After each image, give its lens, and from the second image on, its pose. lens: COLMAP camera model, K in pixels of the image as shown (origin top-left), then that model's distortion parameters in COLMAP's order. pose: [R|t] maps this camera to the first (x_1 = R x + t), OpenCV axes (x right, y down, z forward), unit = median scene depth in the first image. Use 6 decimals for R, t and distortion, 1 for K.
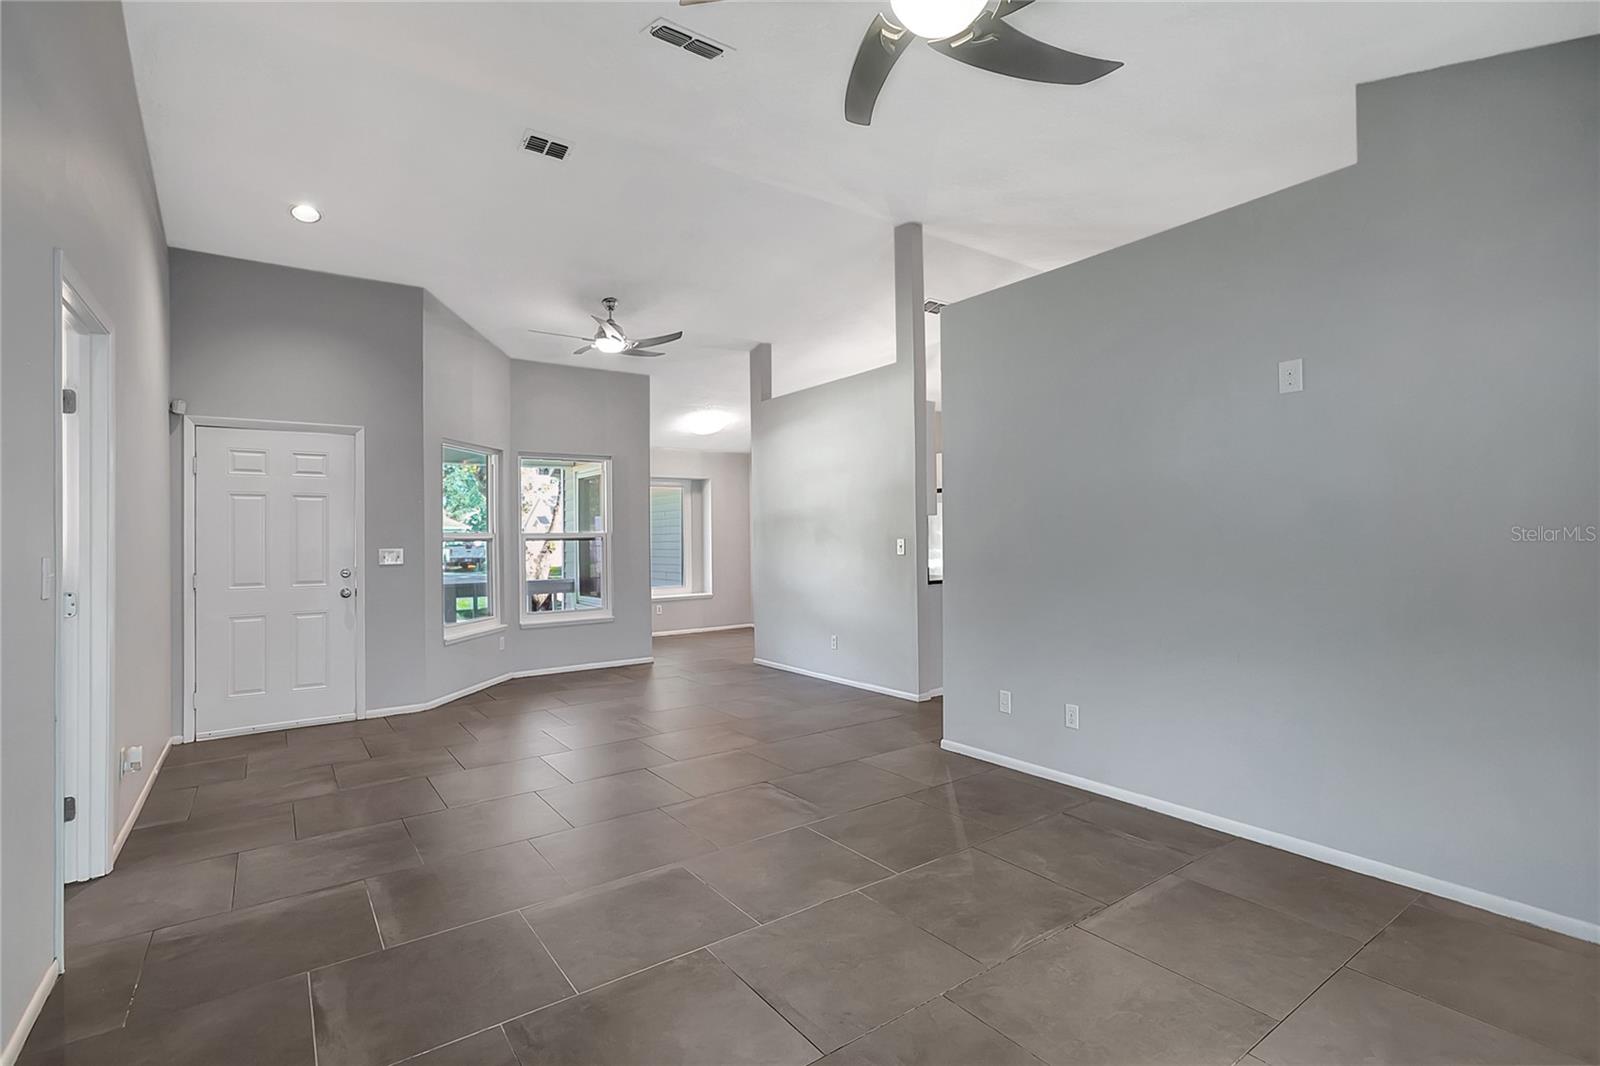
lens RADIAL K [[743.3, 0, 800.0], [0, 743.3, 533.0], [0, 0, 1]] dist [-0.002563, 0.000104]
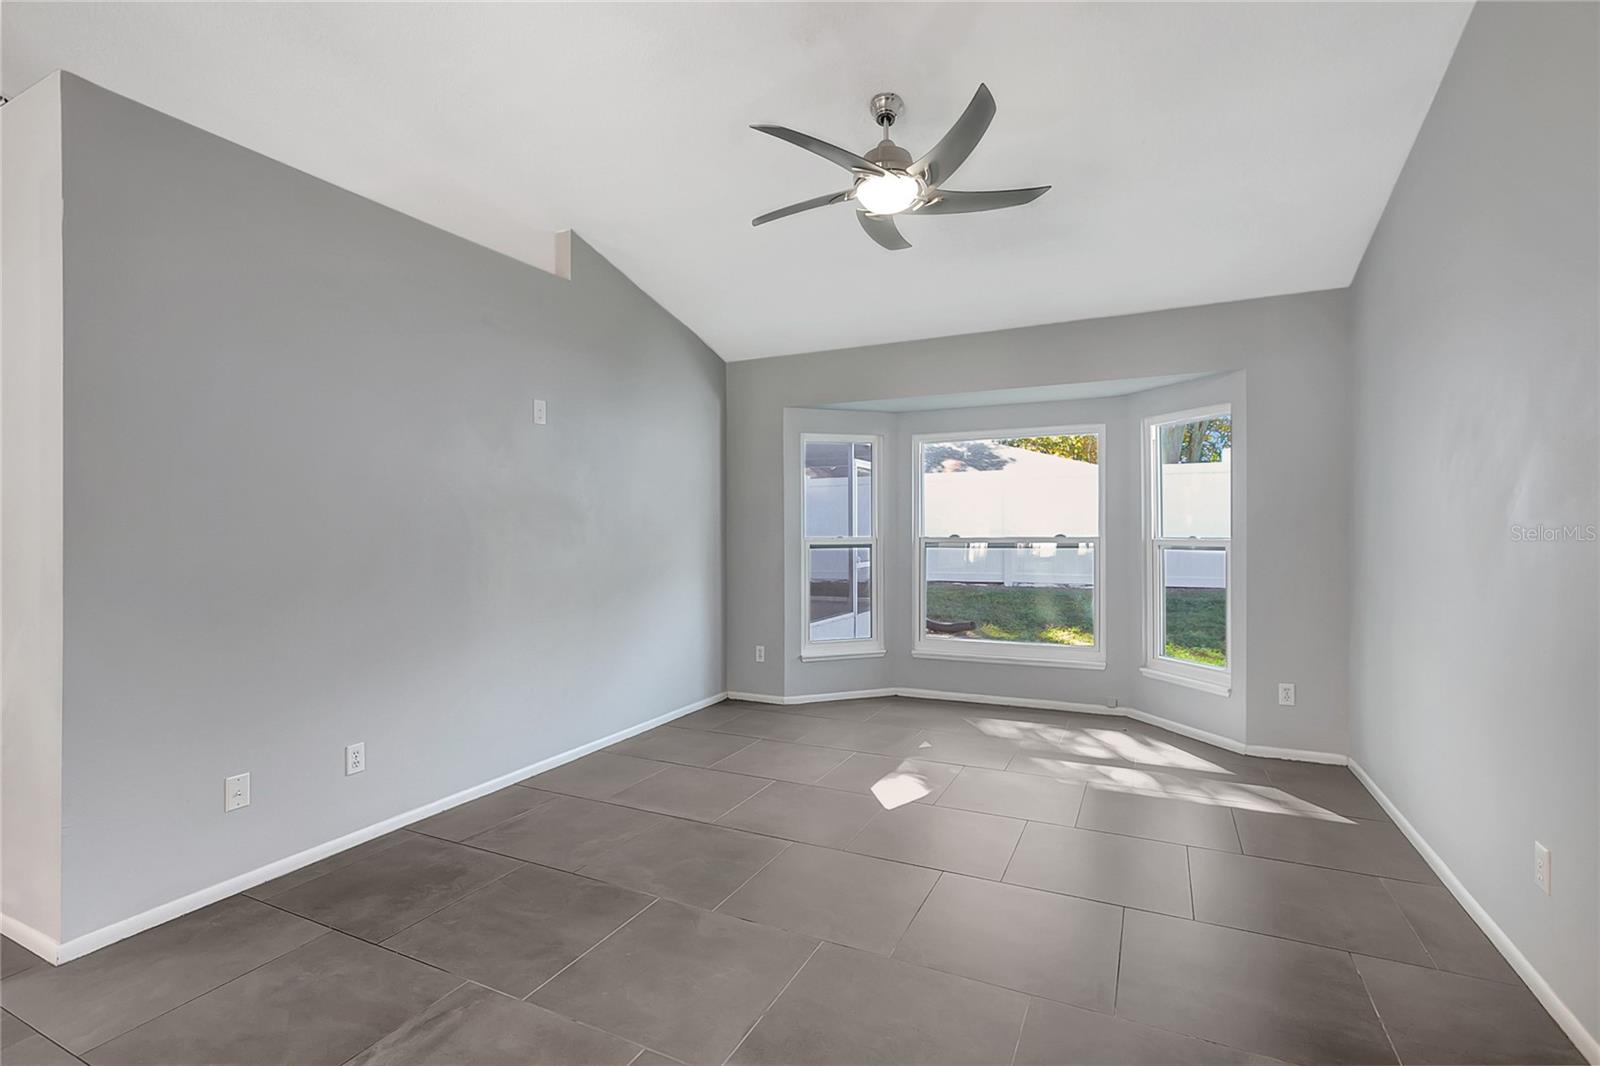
lens RADIAL K [[743.3, 0, 800.0], [0, 743.3, 533.0], [0, 0, 1]] dist [-0.002563, 0.000104]
pose [[-0.477605, 0.015781, 0.878433, -0.670539], [0.005116, 0.999872, -0.015181, 0.025541], [-0.878560, -0.002756, -0.477624, 1.144772]]
